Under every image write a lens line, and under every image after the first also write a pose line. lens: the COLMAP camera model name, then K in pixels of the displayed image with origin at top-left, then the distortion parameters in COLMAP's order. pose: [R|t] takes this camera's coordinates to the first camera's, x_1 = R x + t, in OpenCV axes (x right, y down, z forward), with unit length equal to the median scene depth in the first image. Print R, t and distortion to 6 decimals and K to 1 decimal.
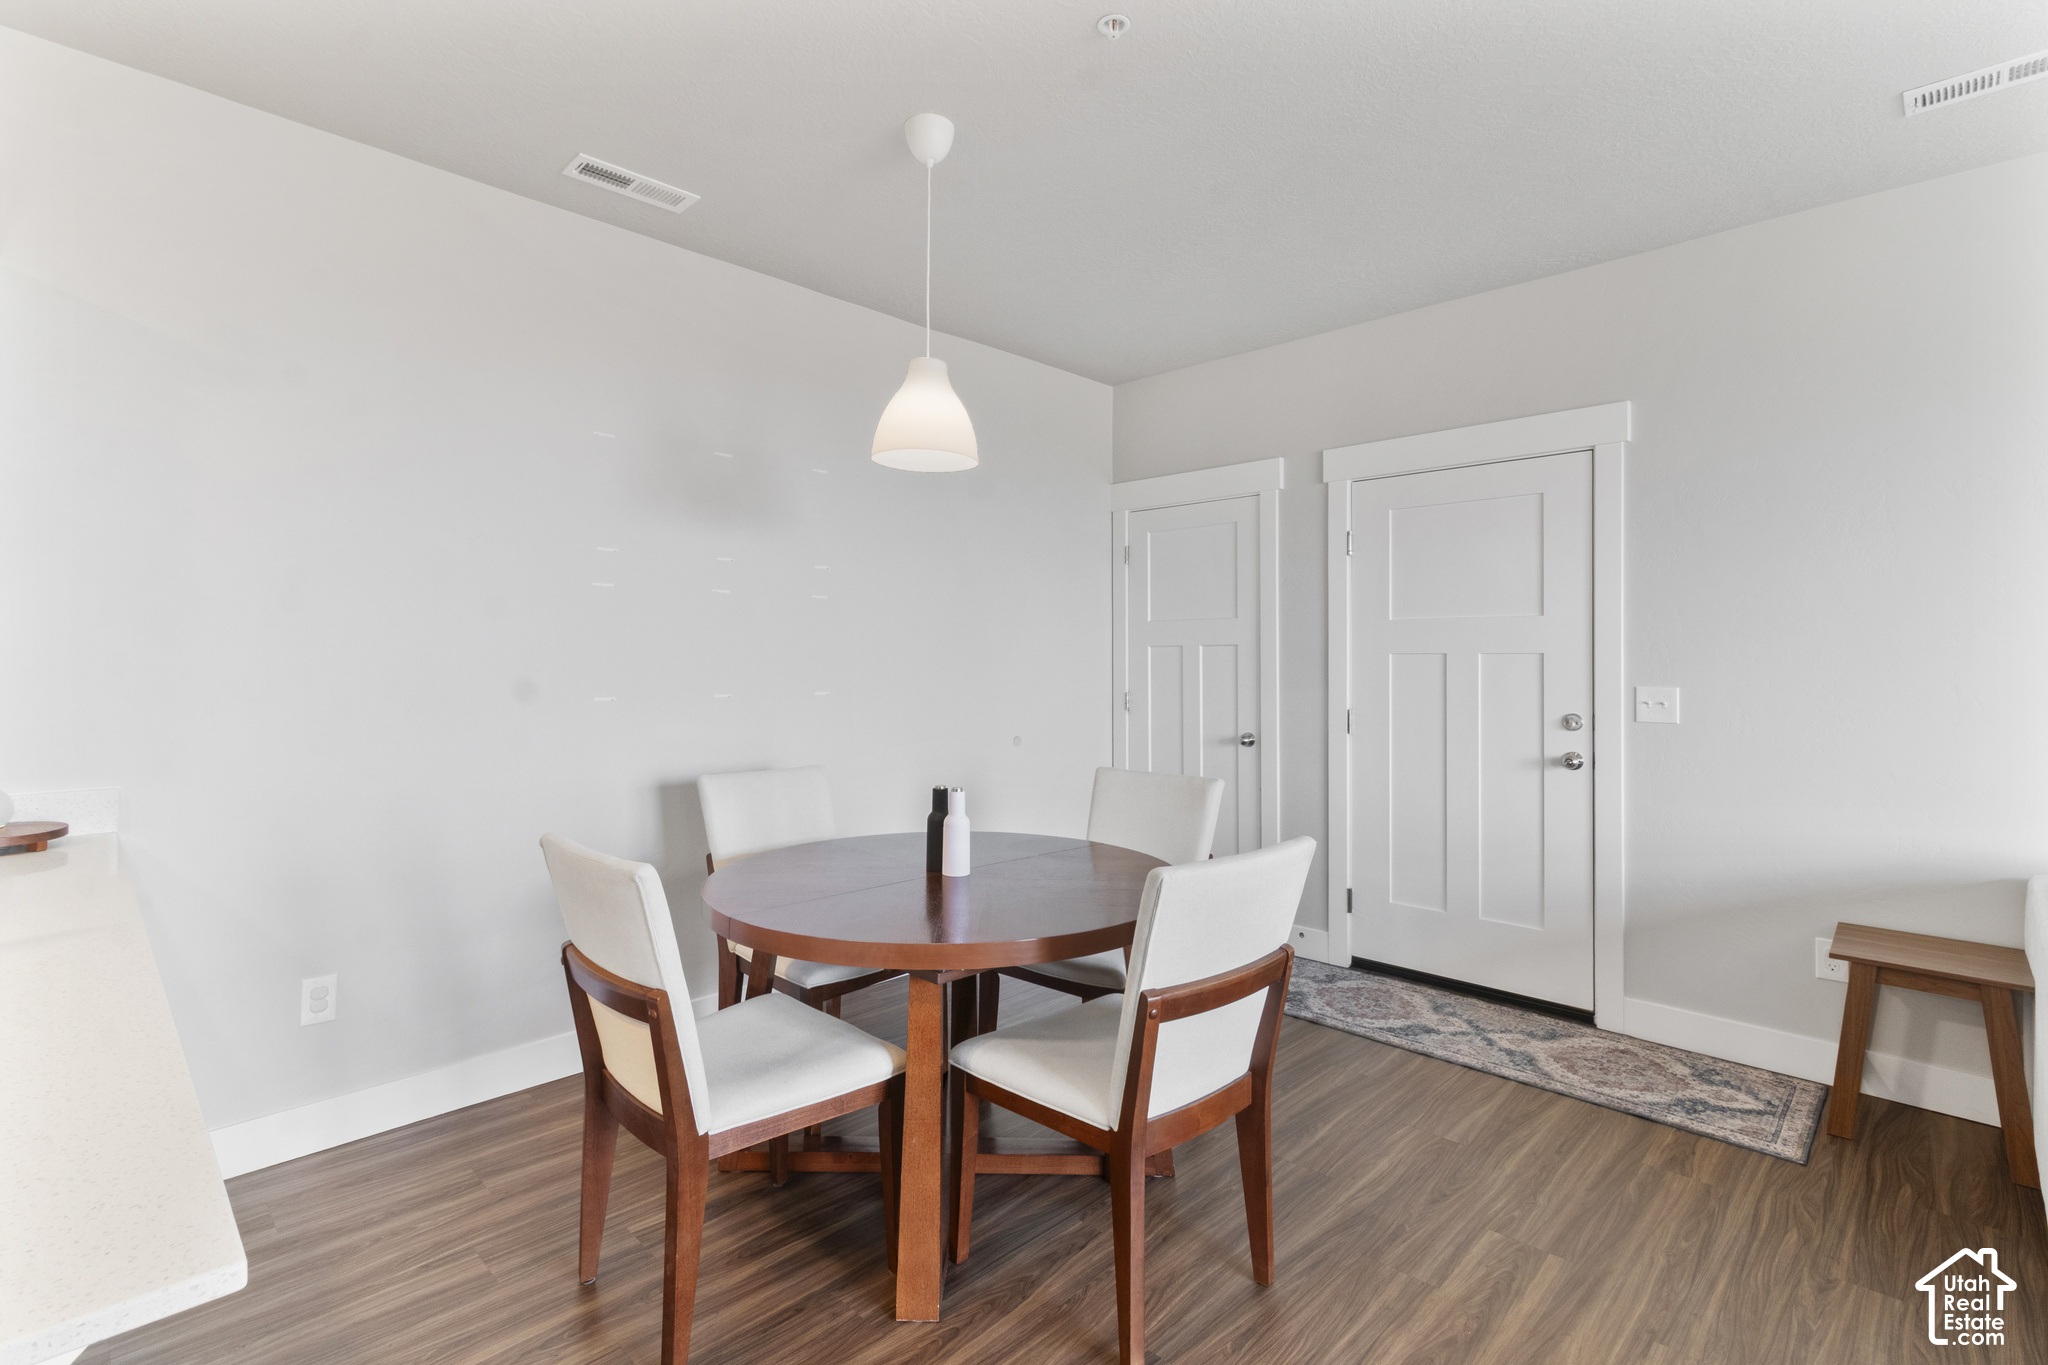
lens RADIAL K [[957.7, 0, 1026.2], [0, 957.7, 659.3], [0, 0, 1]] dist [0.000725, 0.000690]
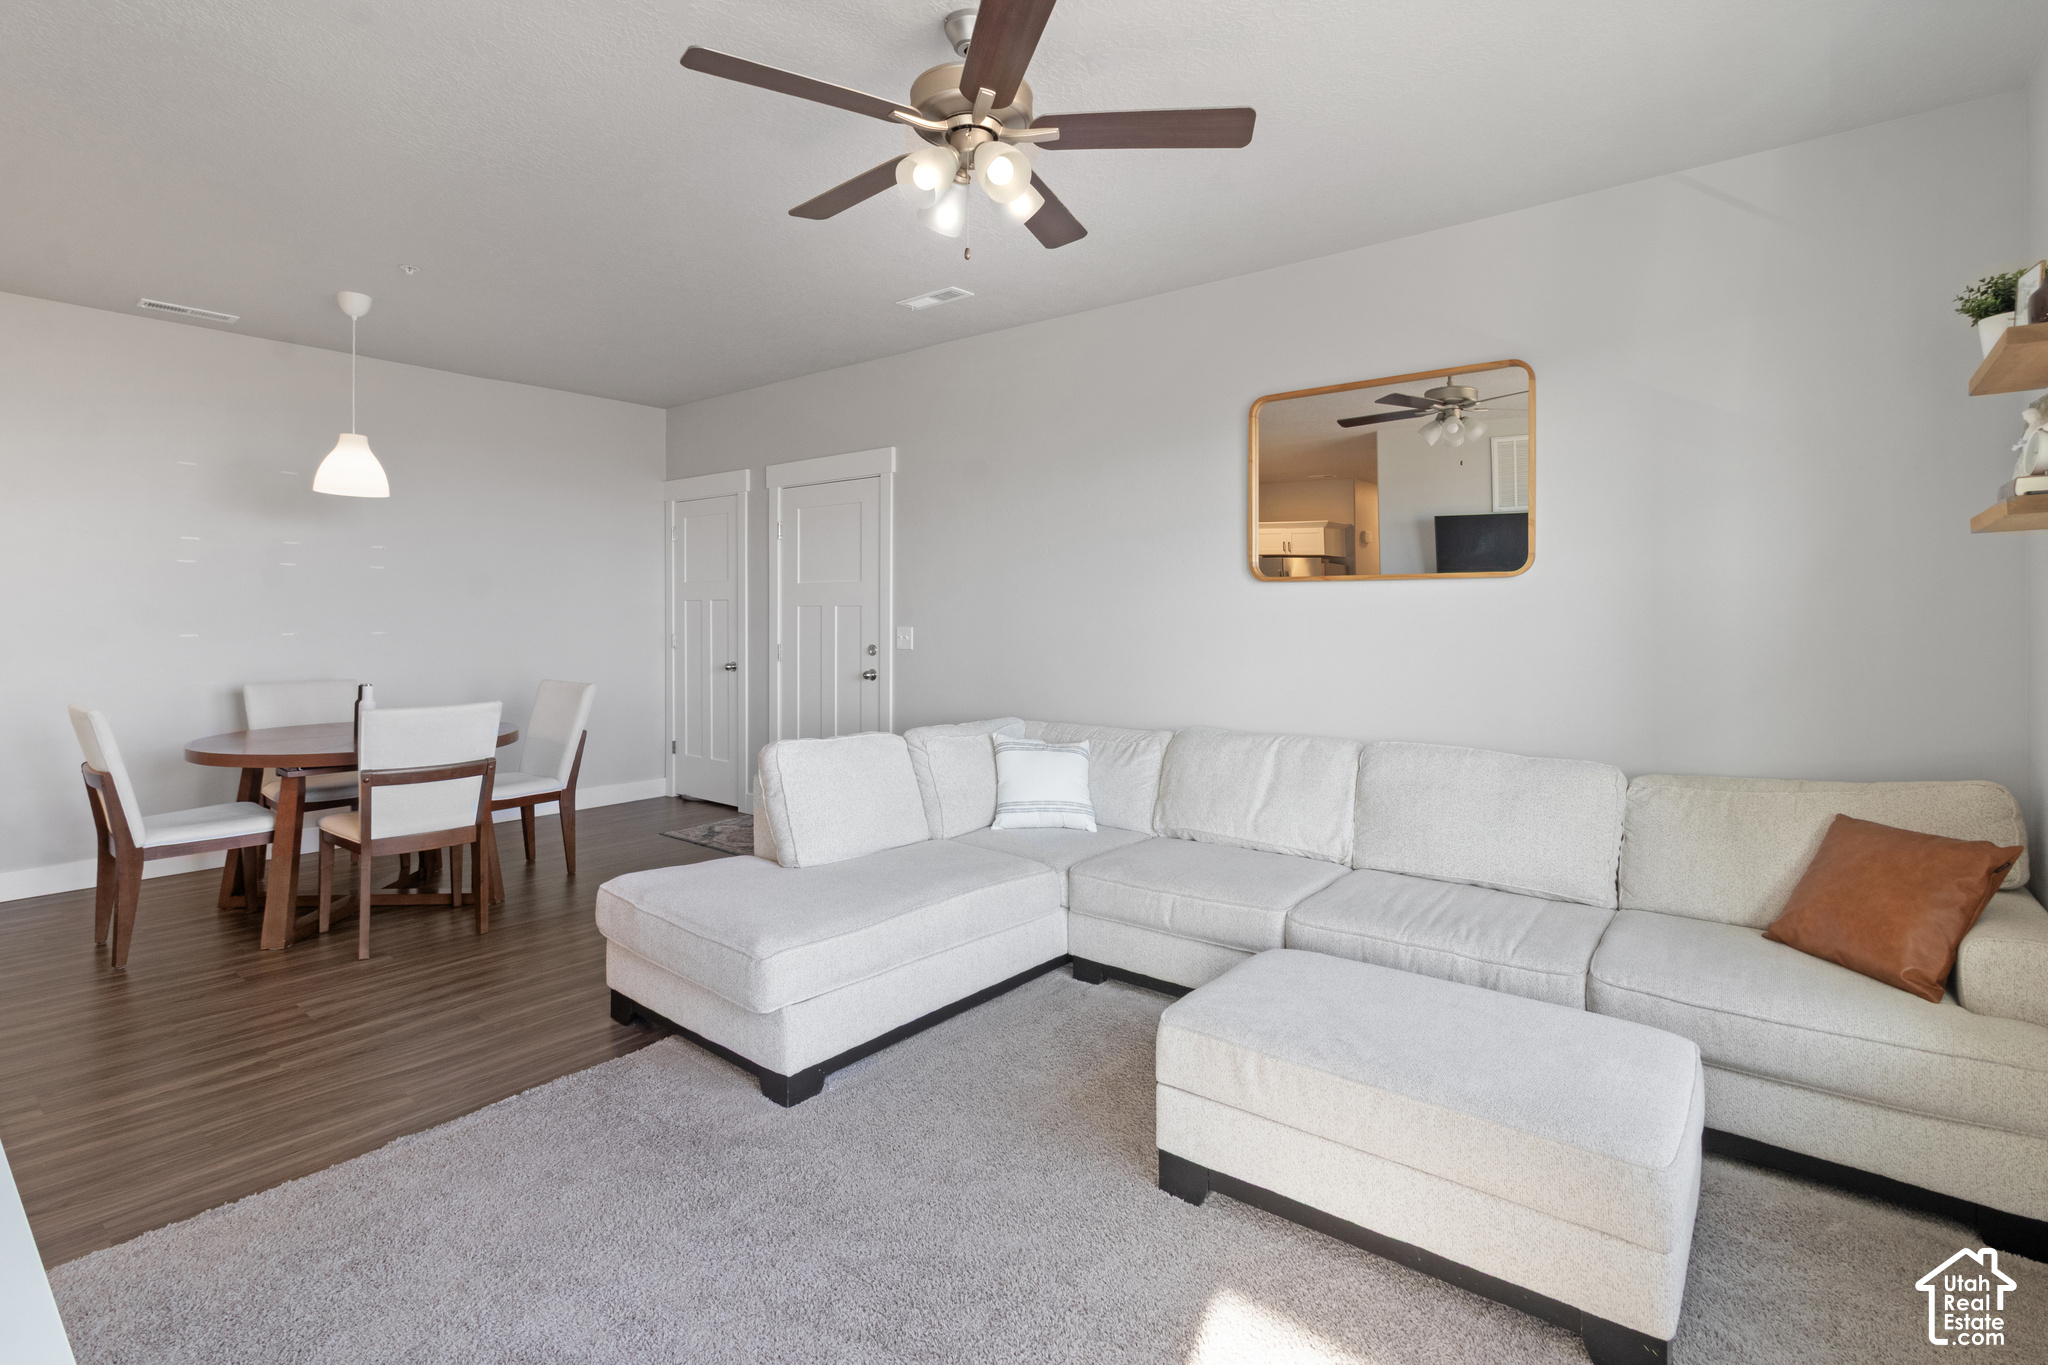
lens RADIAL K [[966.3, 0, 991.9], [0, 966.3, 615.0], [0, 0, 1]] dist [0.022289, 0.000567]
pose [[0.997172, -0.001102, 0.075139, 0.761574], [0.000833, 0.999993, 0.003624, 0.004010], [-0.075143, -0.003551, 0.997166, -0.695916]]
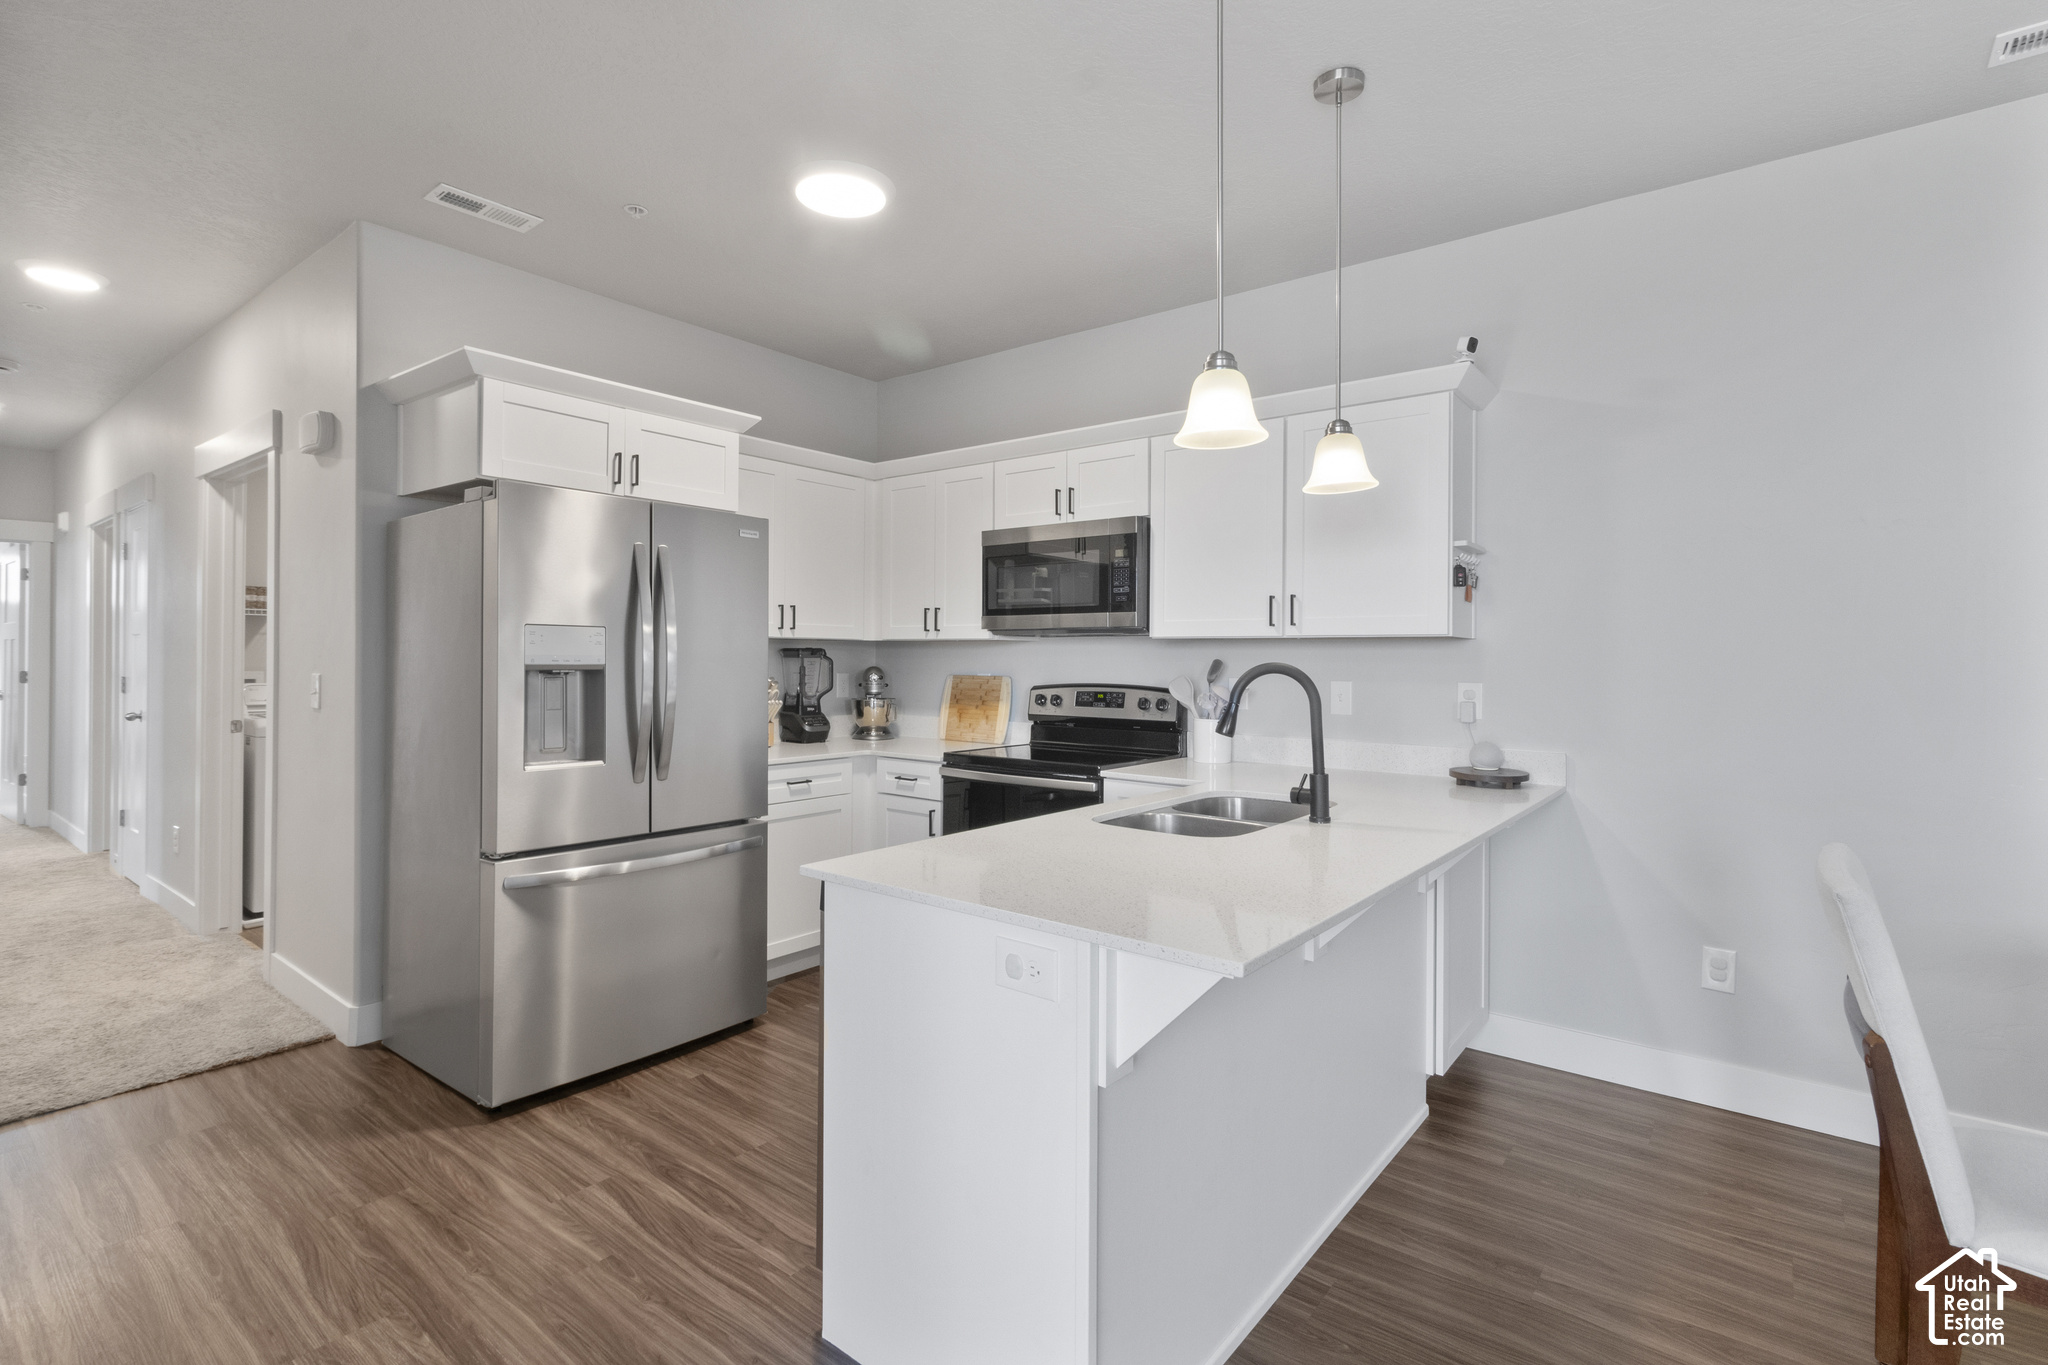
lens RADIAL K [[957.7, 0, 1026.2], [0, 957.7, 659.3], [0, 0, 1]] dist [0.000725, 0.000690]
pose [[0.103882, 0.001998, -0.994588, 0.220694], [-0.010245, 0.999947, 0.000939, 0.006399], [0.994537, 0.010092, 0.103897, 0.078181]]
